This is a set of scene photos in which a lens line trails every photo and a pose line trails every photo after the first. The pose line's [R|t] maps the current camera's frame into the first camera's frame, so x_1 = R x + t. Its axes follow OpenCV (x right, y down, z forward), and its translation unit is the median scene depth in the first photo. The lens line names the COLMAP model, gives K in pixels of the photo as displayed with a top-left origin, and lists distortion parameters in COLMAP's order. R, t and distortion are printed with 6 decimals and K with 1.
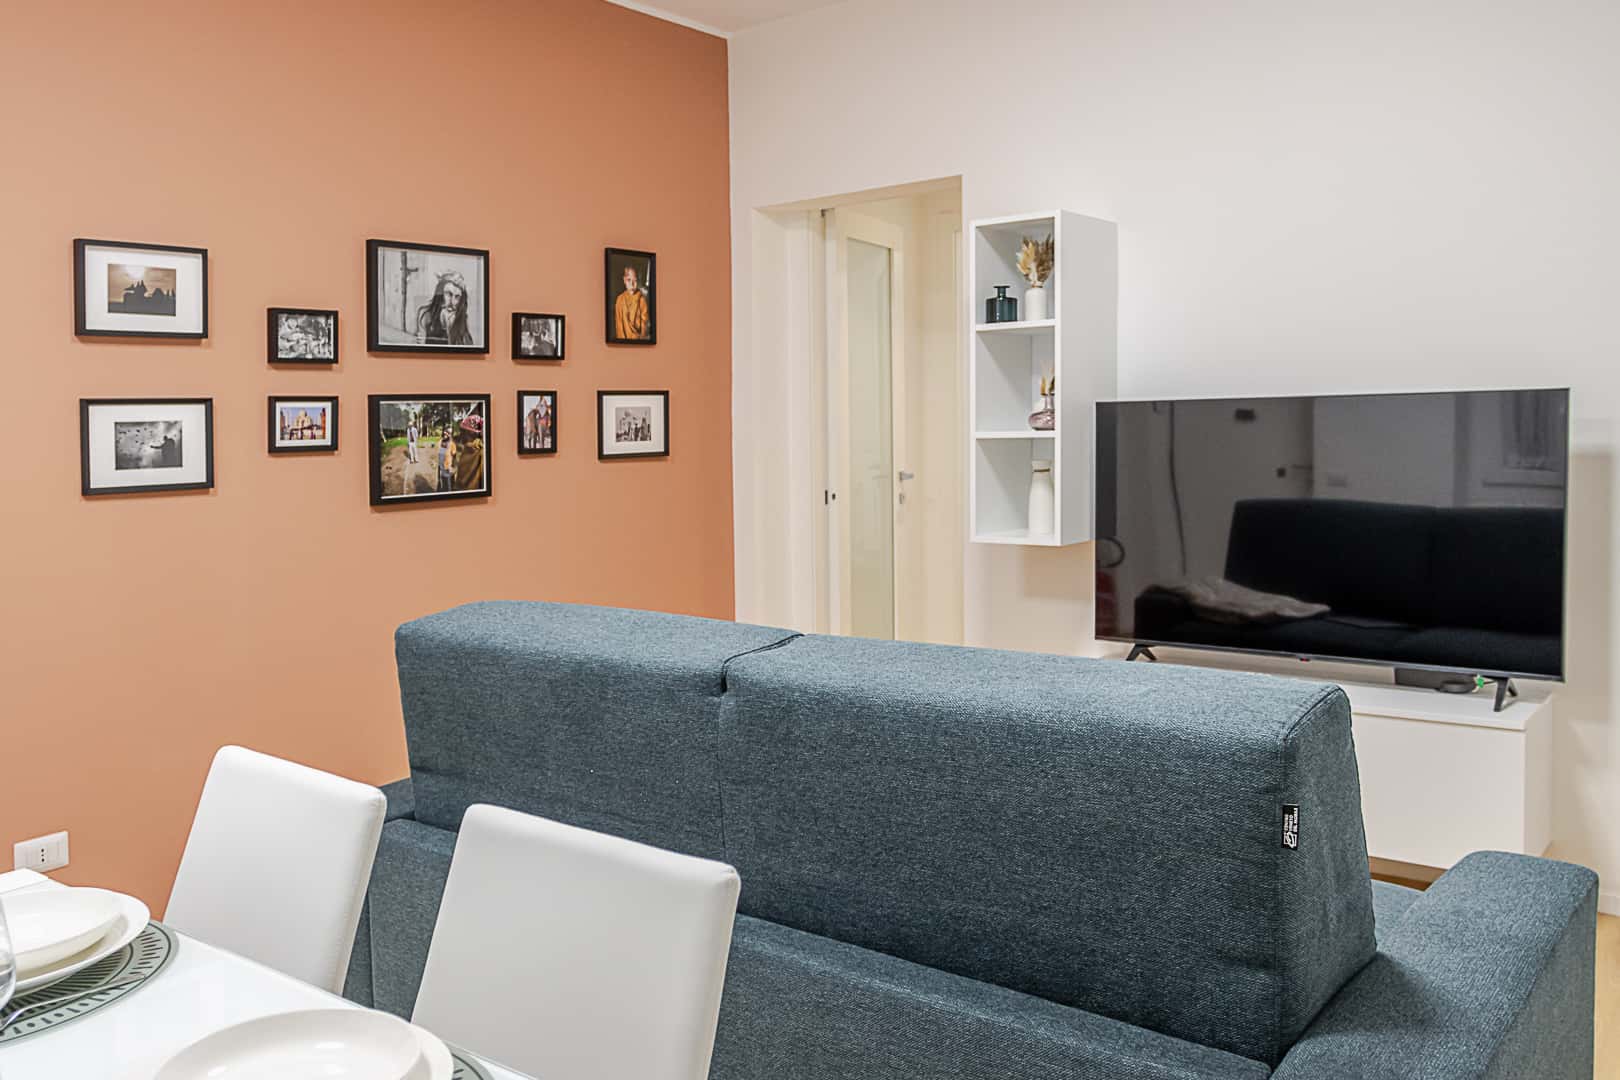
lens RADIAL K [[1306.5, 0, 808.6], [0, 1306.5, 478.2], [0, 0, 1]] dist [-0.006768, 0.002764]
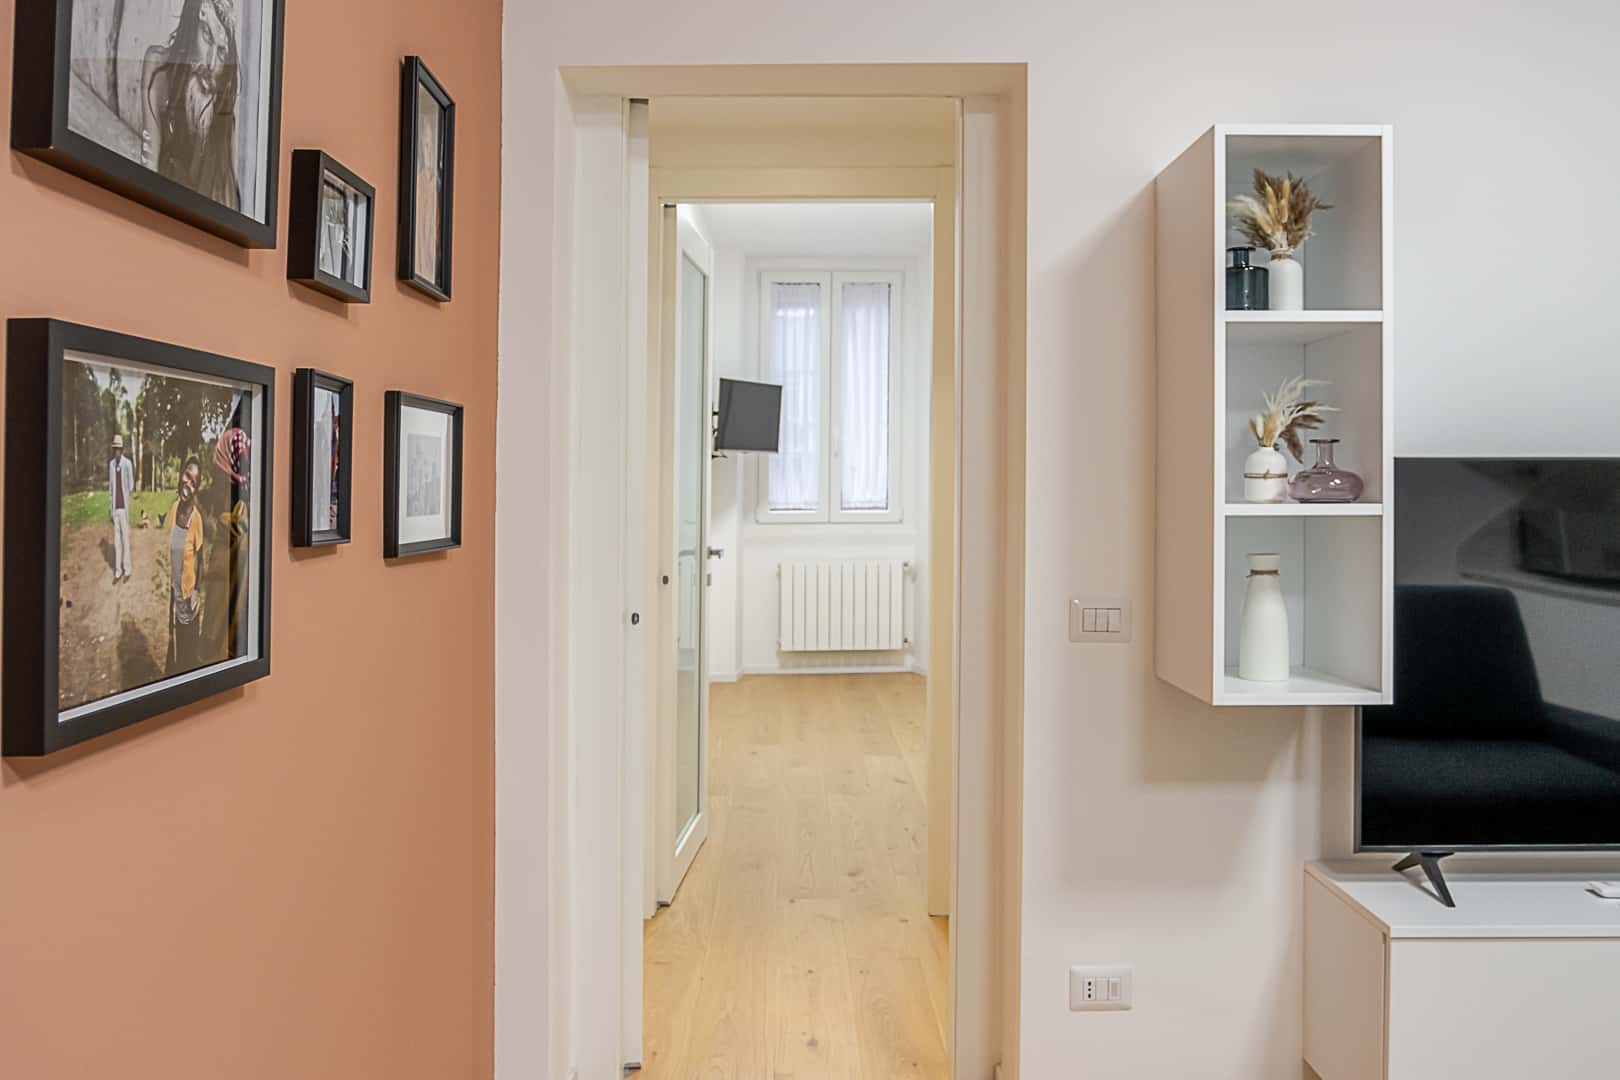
lens RADIAL K [[1324.1, 0, 804.9], [0, 1324.1, 489.3], [0, 0, 1]] dist [0.002891, 0.005452]
pose [[0.788619, 0.022632, 0.614466, -0.356005], [0.011438, 0.998610, -0.051460, -0.014964], [-0.614776, 0.047610, 0.787263, 0.671075]]
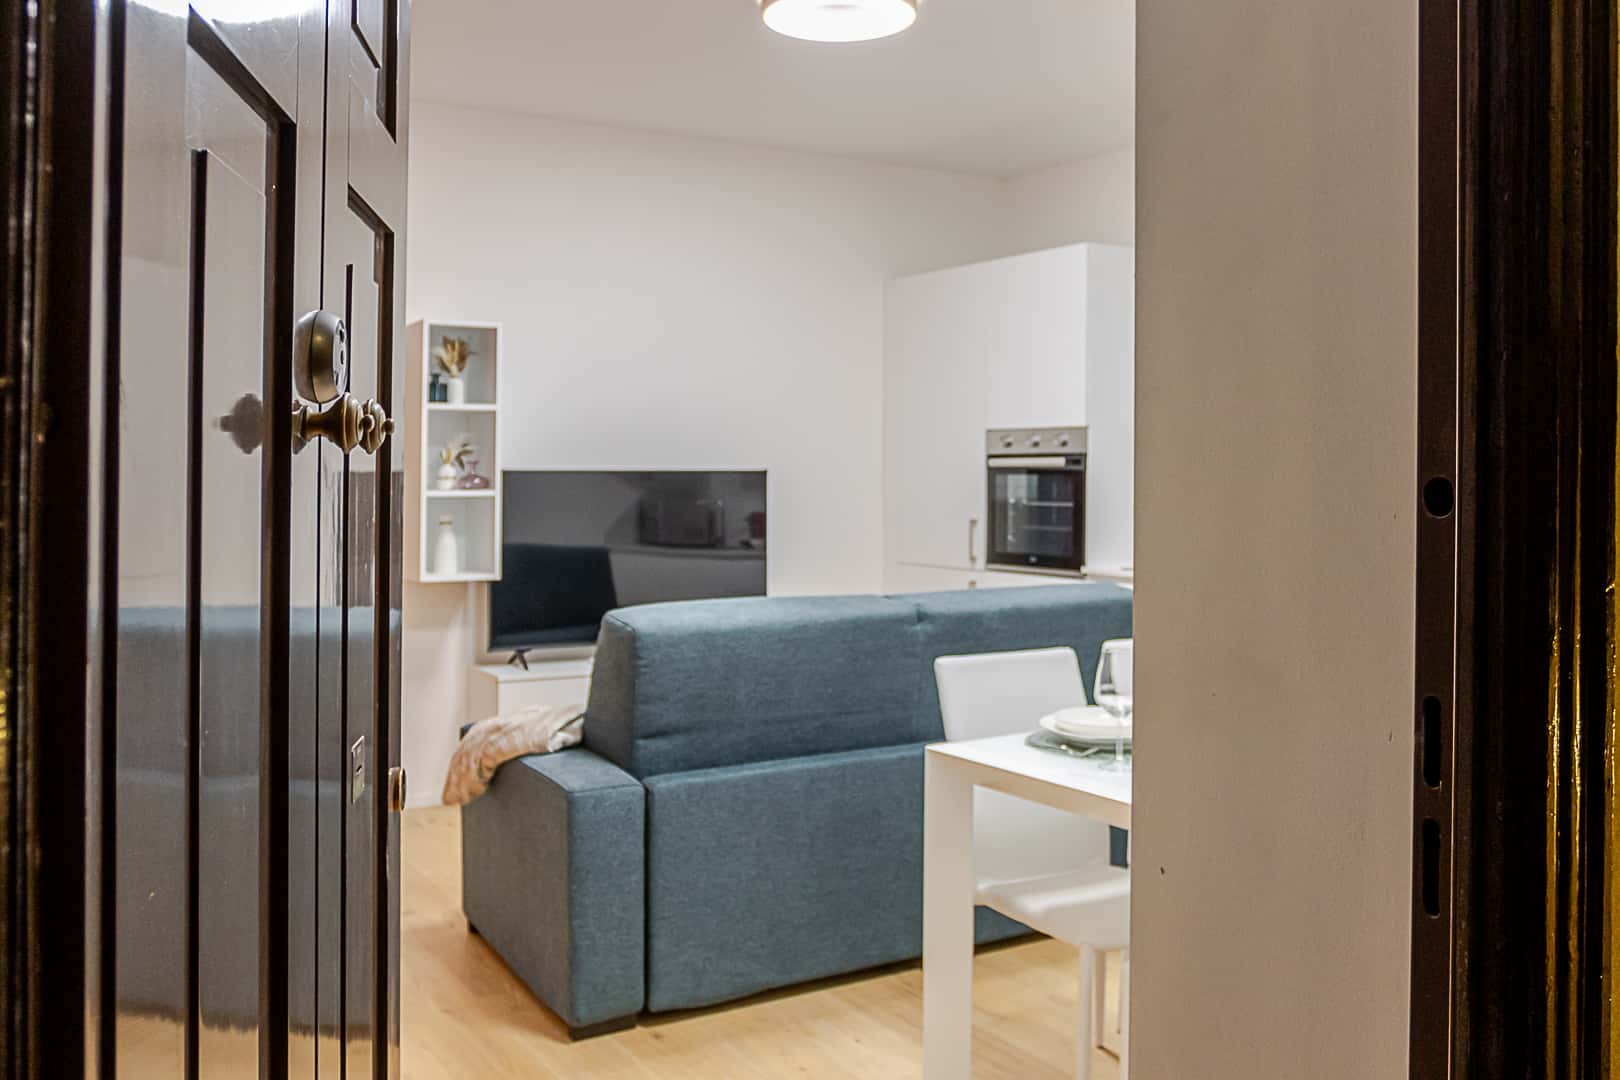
lens RADIAL K [[1324.1, 0, 804.9], [0, 1324.1, 489.3], [0, 0, 1]] dist [0.002891, 0.005452]
pose [[0.338036, 0.024307, 0.940819, -0.917220], [0.031160, 0.998829, -0.037001, 0.020348], [-0.940617, 0.041824, 0.336883, 0.253925]]
